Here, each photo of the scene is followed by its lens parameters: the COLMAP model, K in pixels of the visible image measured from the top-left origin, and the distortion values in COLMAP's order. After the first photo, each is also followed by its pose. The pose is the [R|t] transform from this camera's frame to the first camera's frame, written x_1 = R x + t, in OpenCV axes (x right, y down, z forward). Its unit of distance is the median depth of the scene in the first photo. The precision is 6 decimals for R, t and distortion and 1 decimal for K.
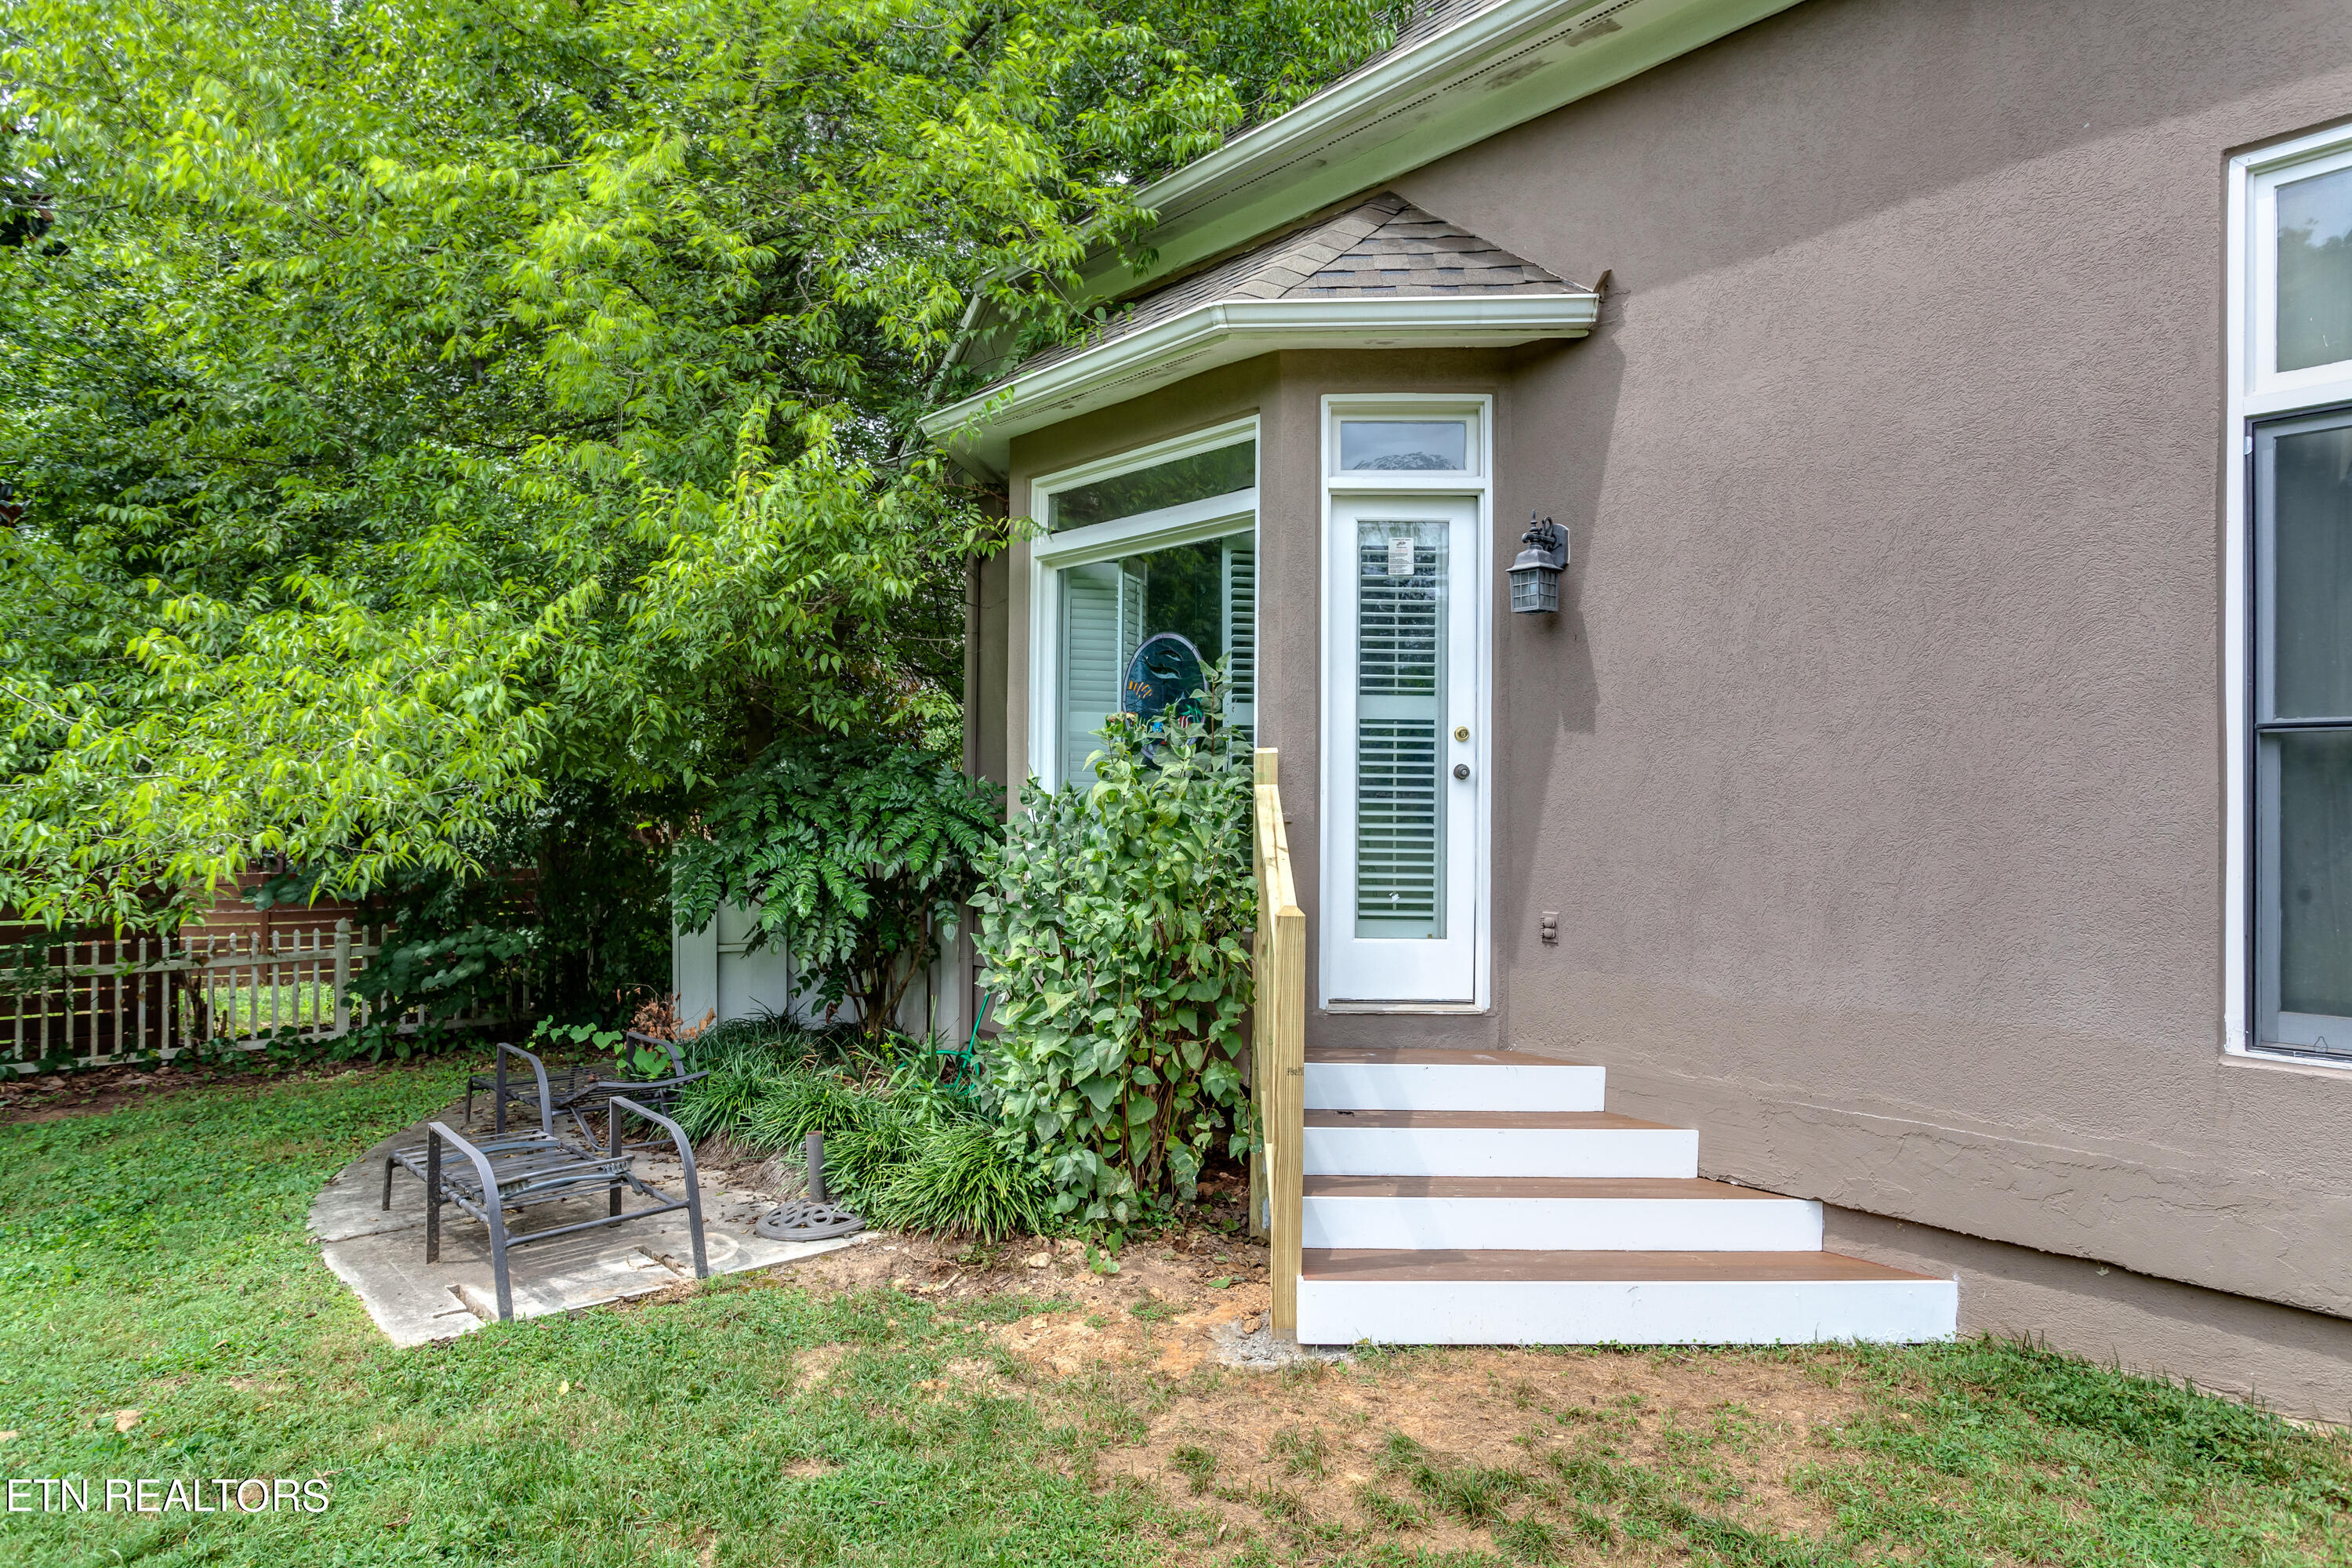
lens RADIAL K [[1386.6, 0, 1184.5], [0, 1386.6, 791.2], [0, 0, 1]] dist [-0.003264, -0.000251]
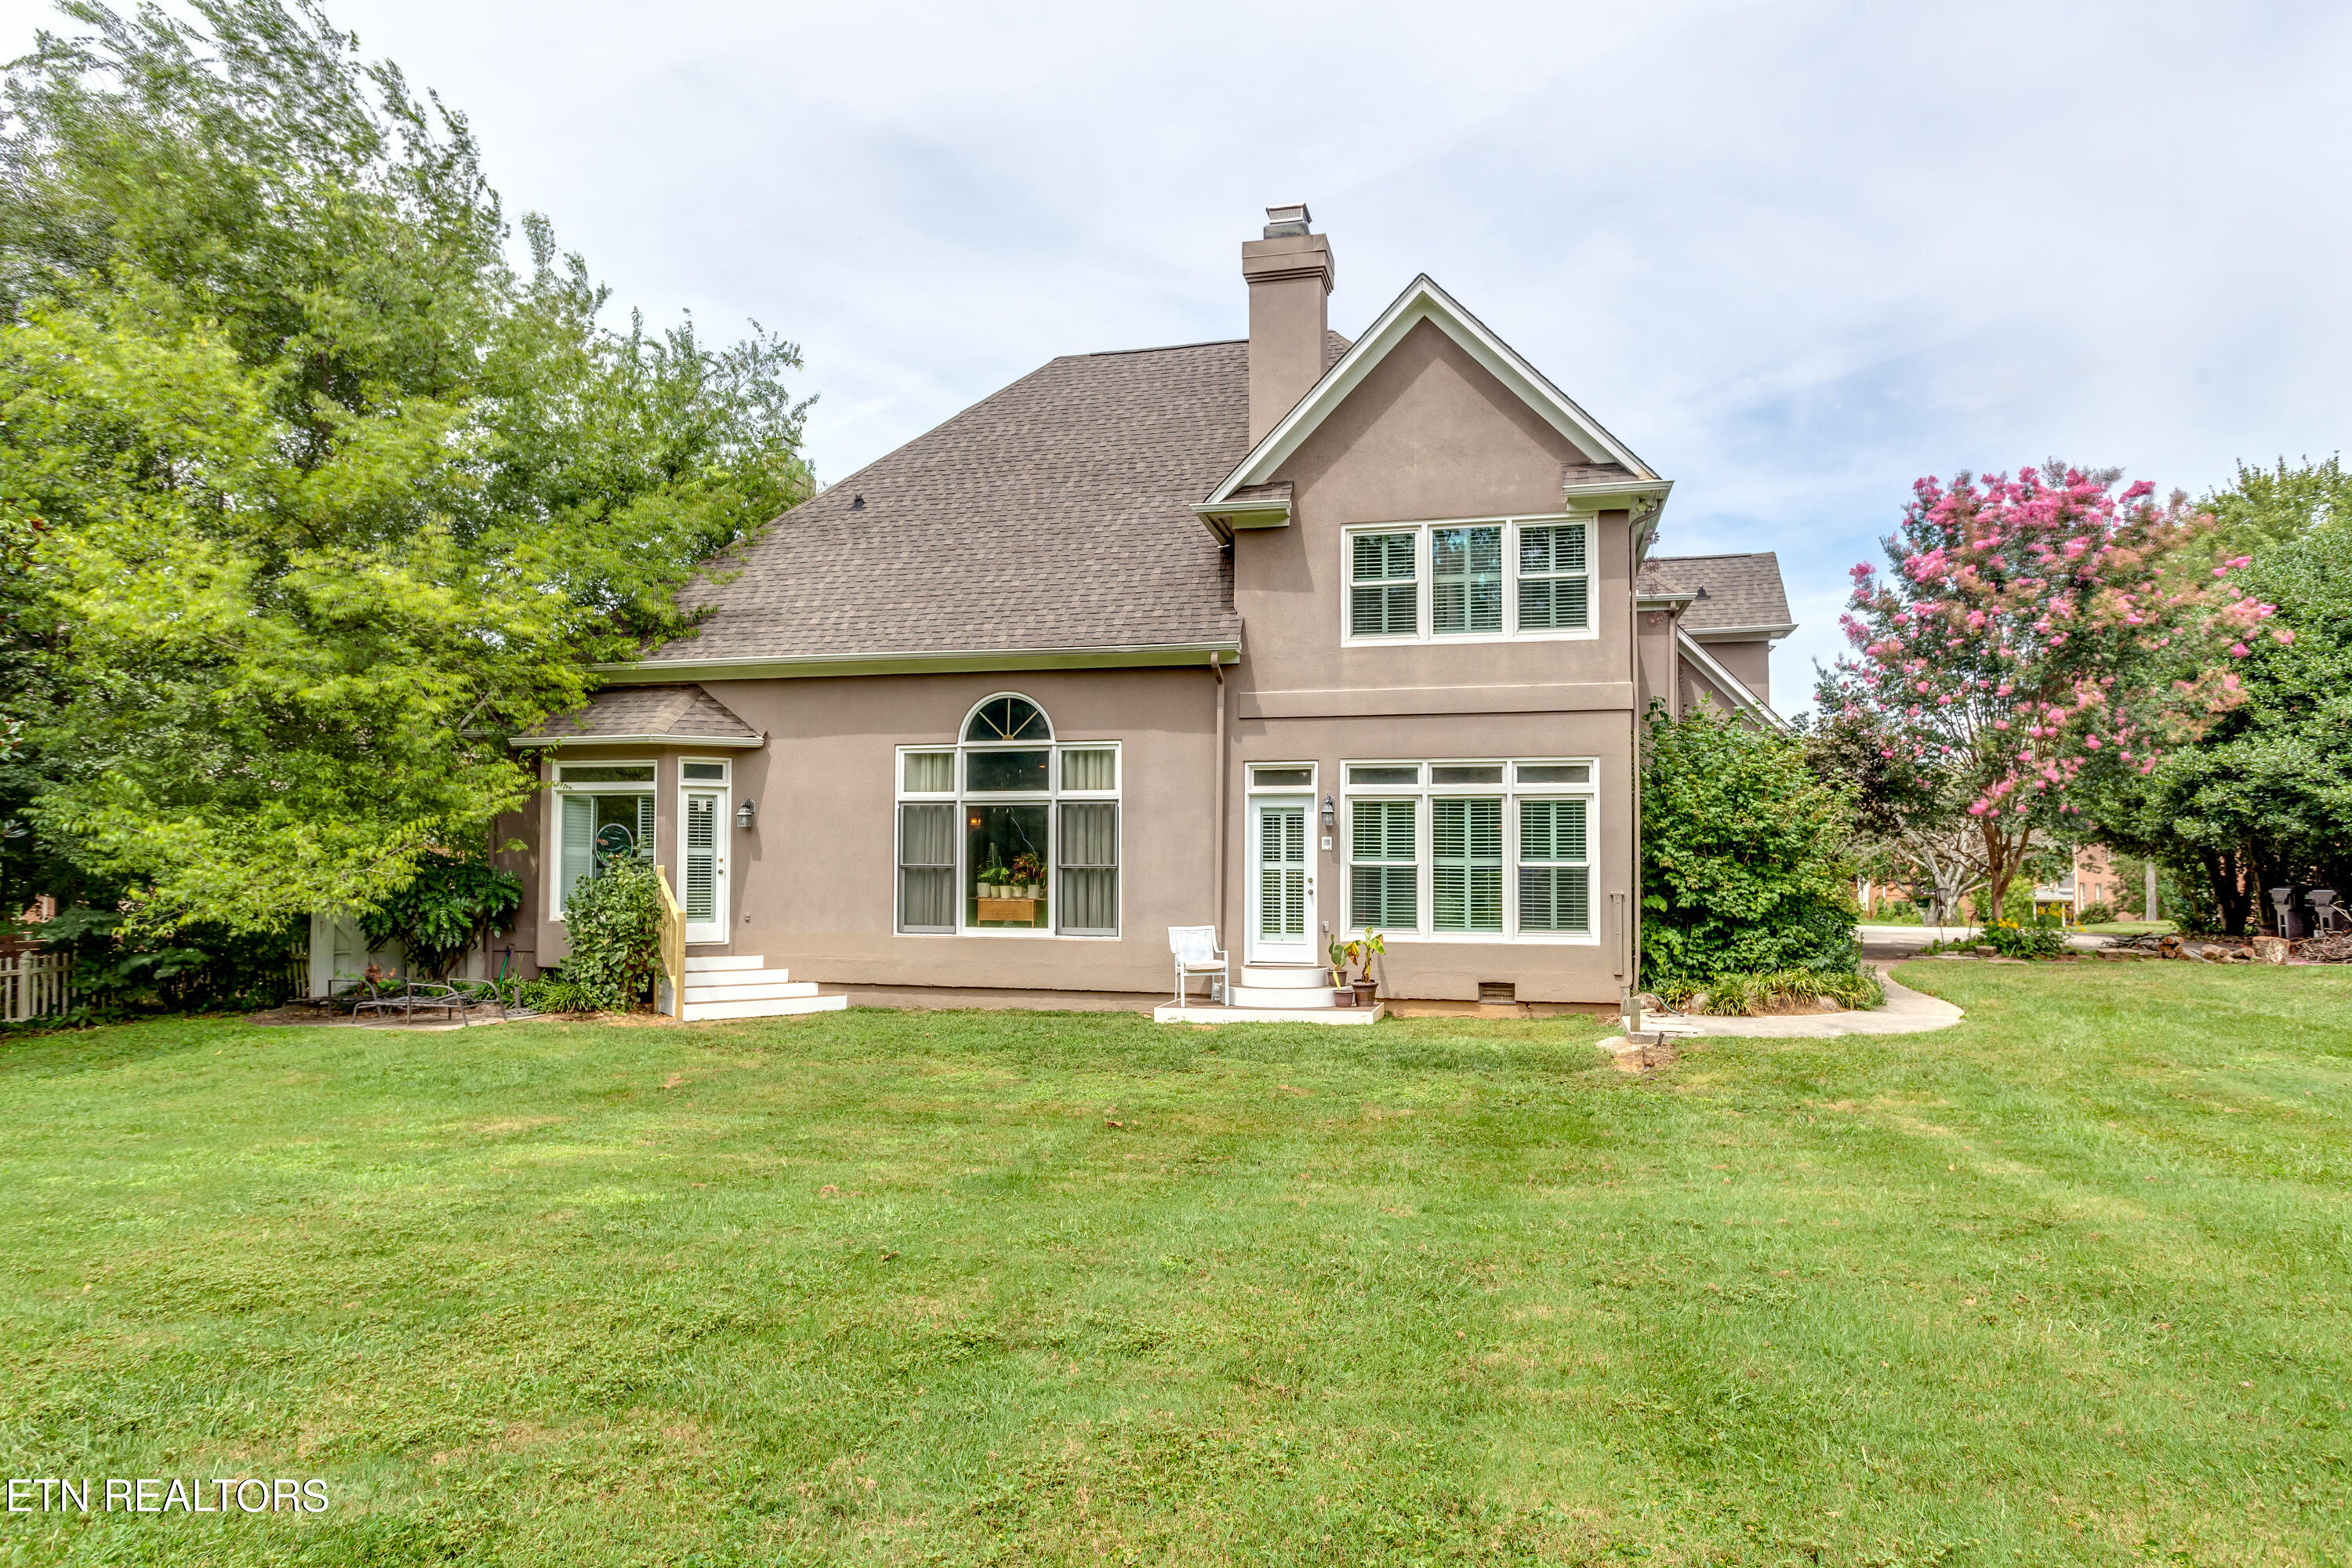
lens RADIAL K [[1386.6, 0, 1184.5], [0, 1386.6, 791.2], [0, 0, 1]] dist [-0.003264, -0.000251]
pose [[0.834323, 0.020377, 0.550899, -0.708454], [-0.000665, 0.999353, -0.035957, -0.088537], [-0.551275, 0.029633, 0.833797, -2.389744]]
